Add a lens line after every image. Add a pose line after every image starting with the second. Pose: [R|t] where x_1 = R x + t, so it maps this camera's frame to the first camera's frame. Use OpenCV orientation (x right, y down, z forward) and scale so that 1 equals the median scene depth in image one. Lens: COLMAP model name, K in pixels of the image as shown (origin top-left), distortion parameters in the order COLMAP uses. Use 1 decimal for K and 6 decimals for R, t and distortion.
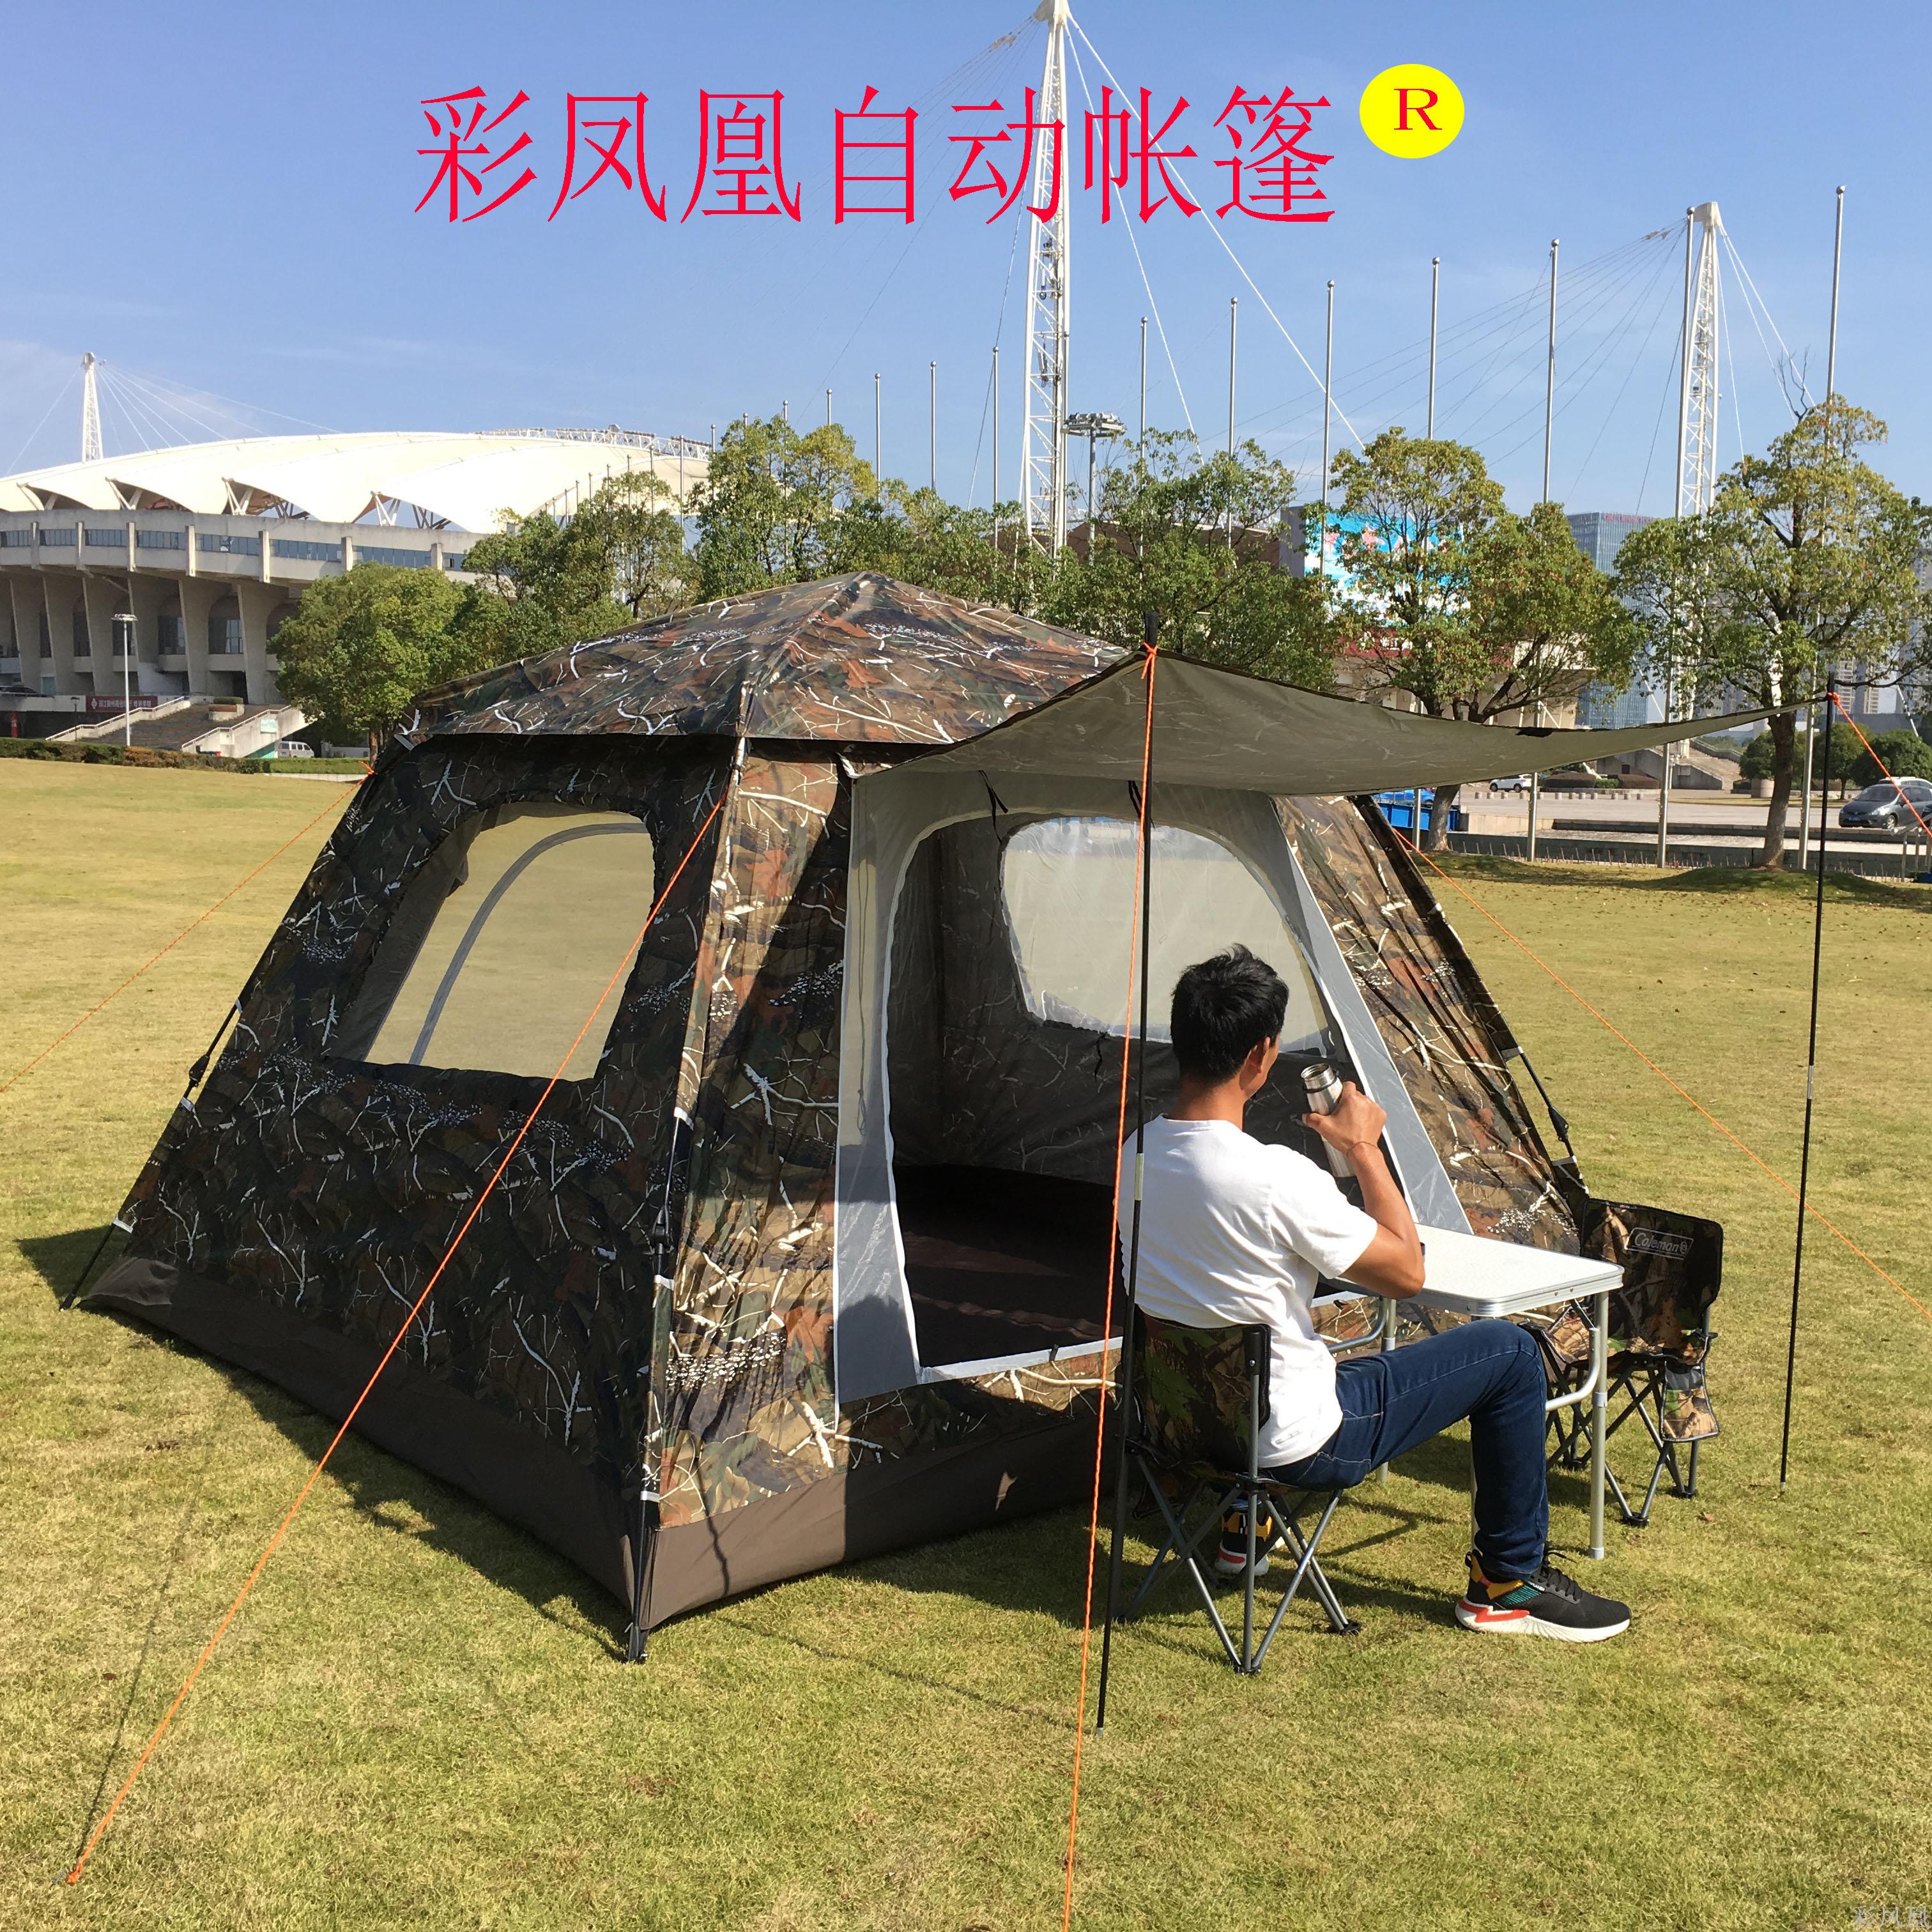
lens RADIAL K [[2257.4, 0, 1175.3], [0, 2257.4, 961.3], [0, 0, 1]] dist [0.105844, -0.168316]
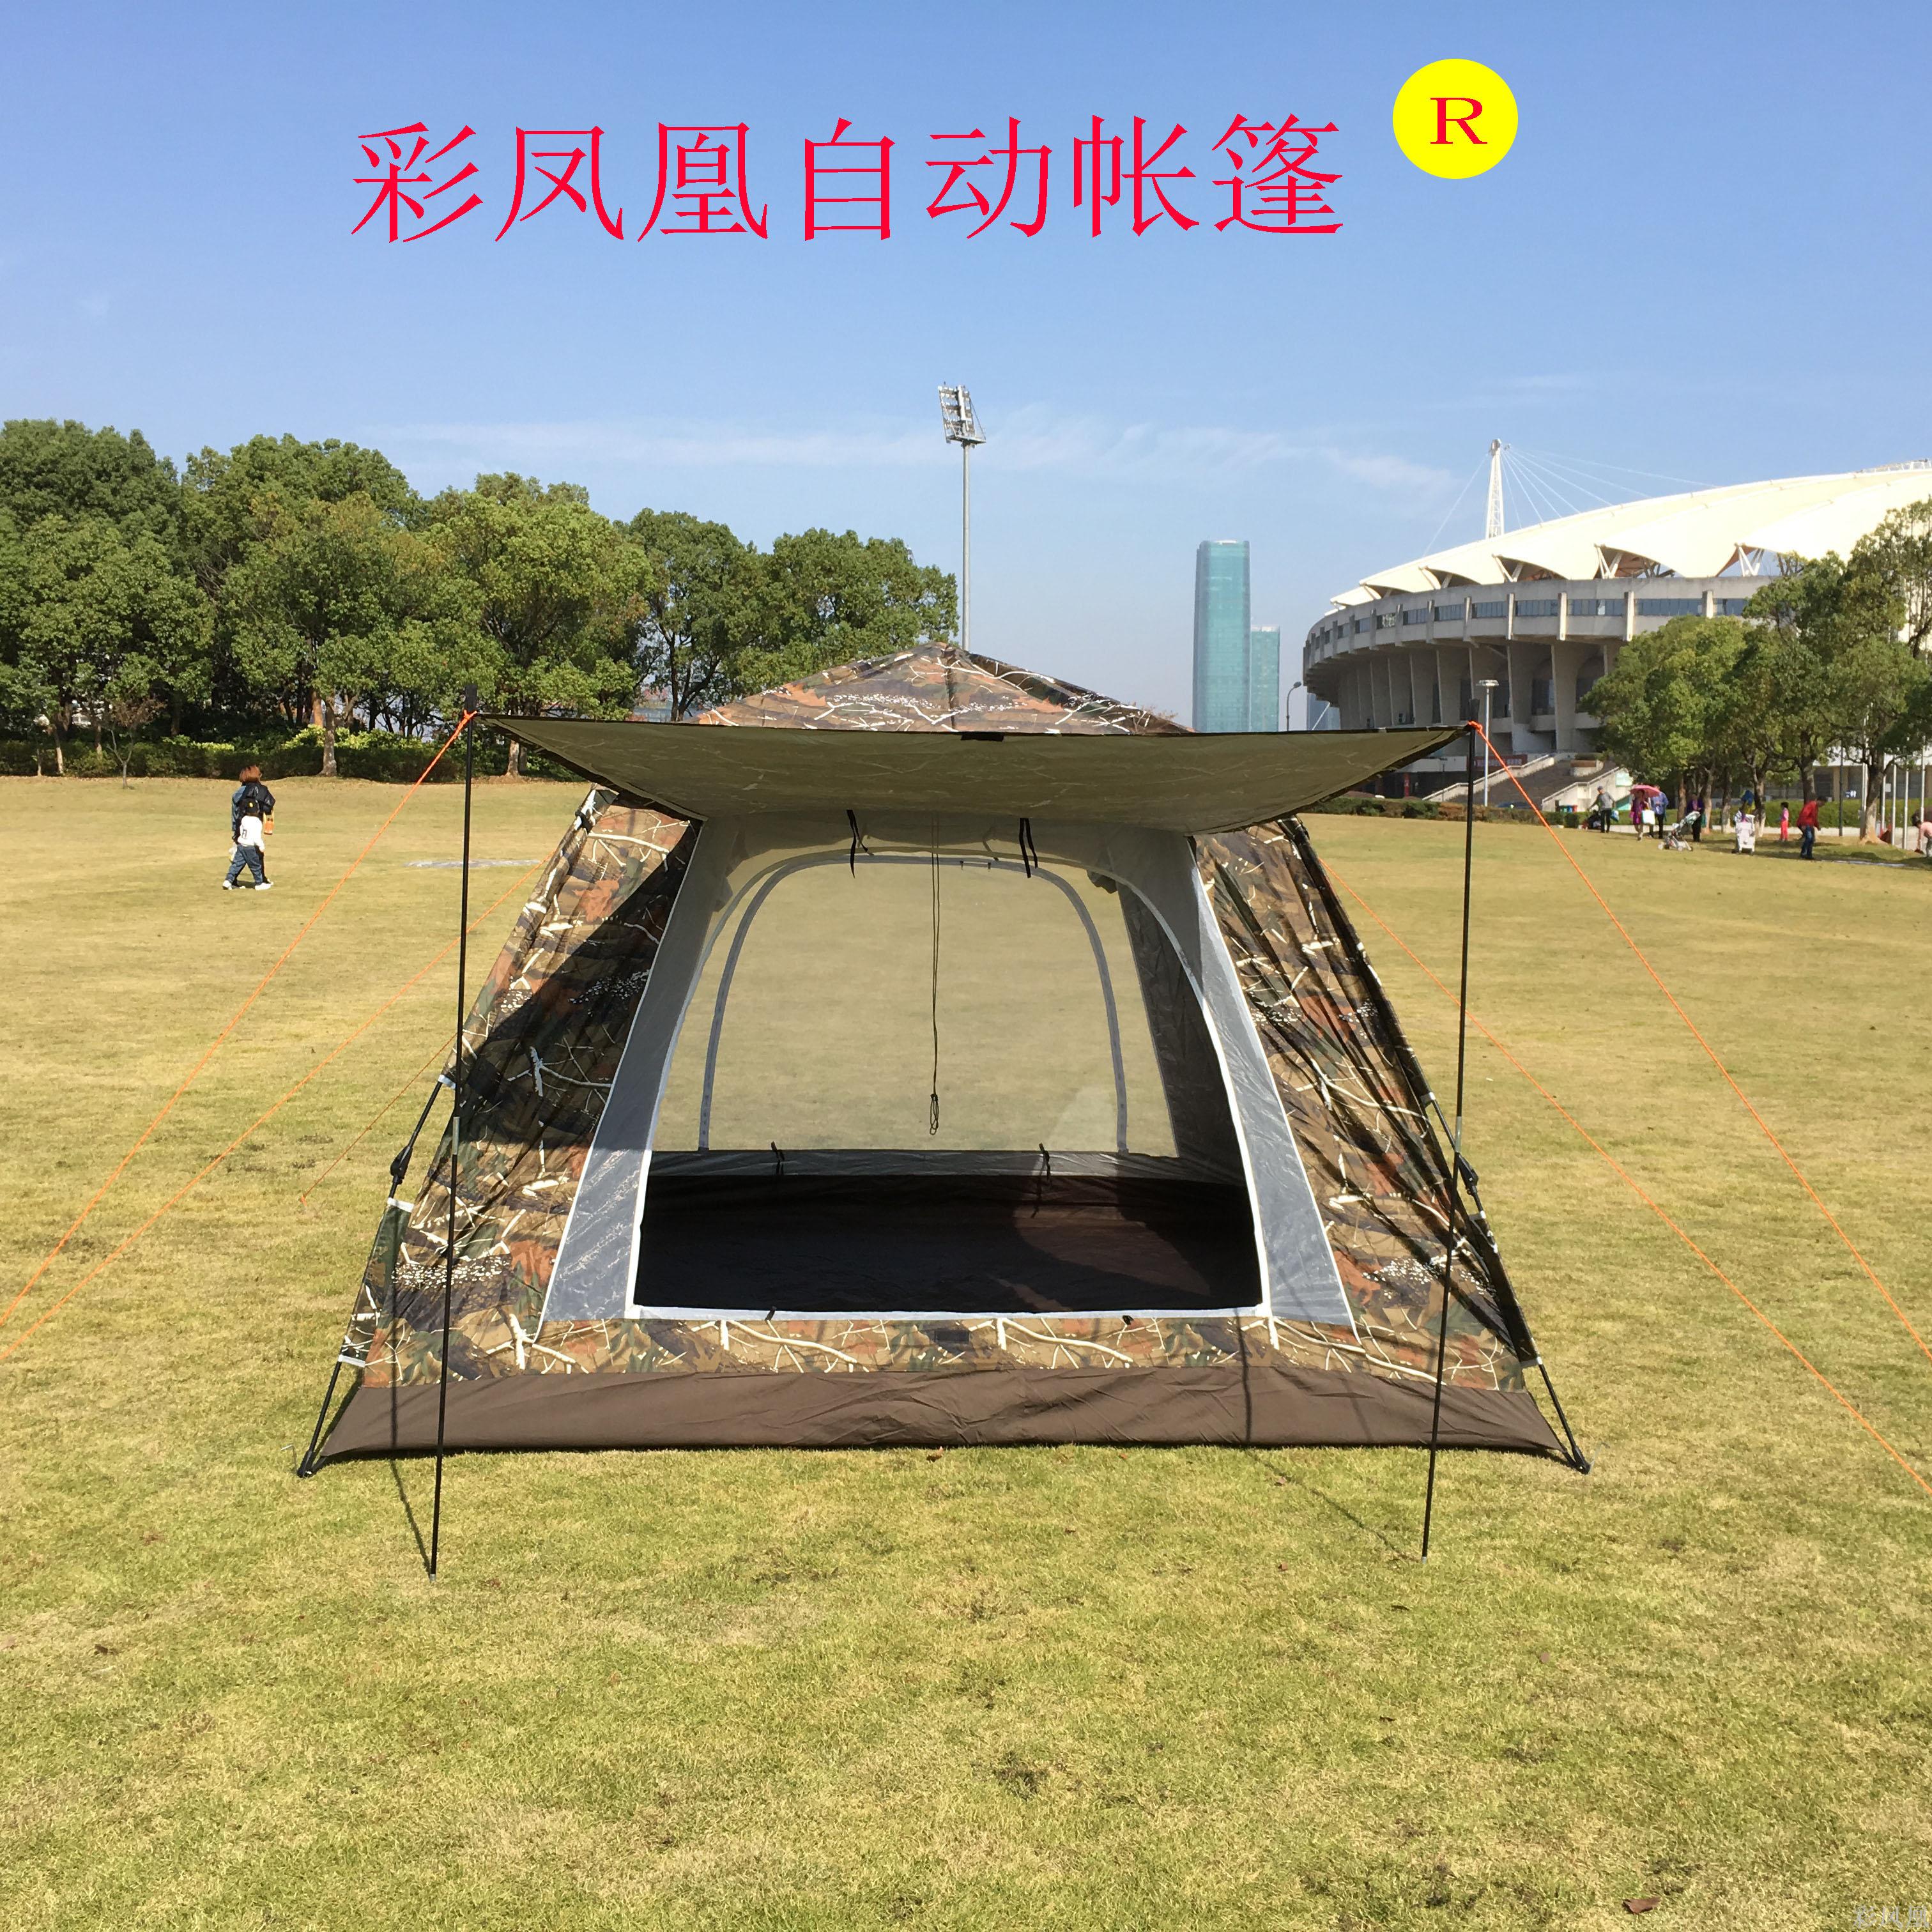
lens RADIAL K [[2386.3, 0, 1143.8], [0, 2386.3, 965.0], [0, 0, 1]] dist [0.094959, -0.019135]
pose [[0.776717, 0.028148, -0.629221, 0.158274], [-0.042950, 0.999043, -0.008326, -0.000750], [0.628384, 0.033491, 0.777182, 0.028603]]
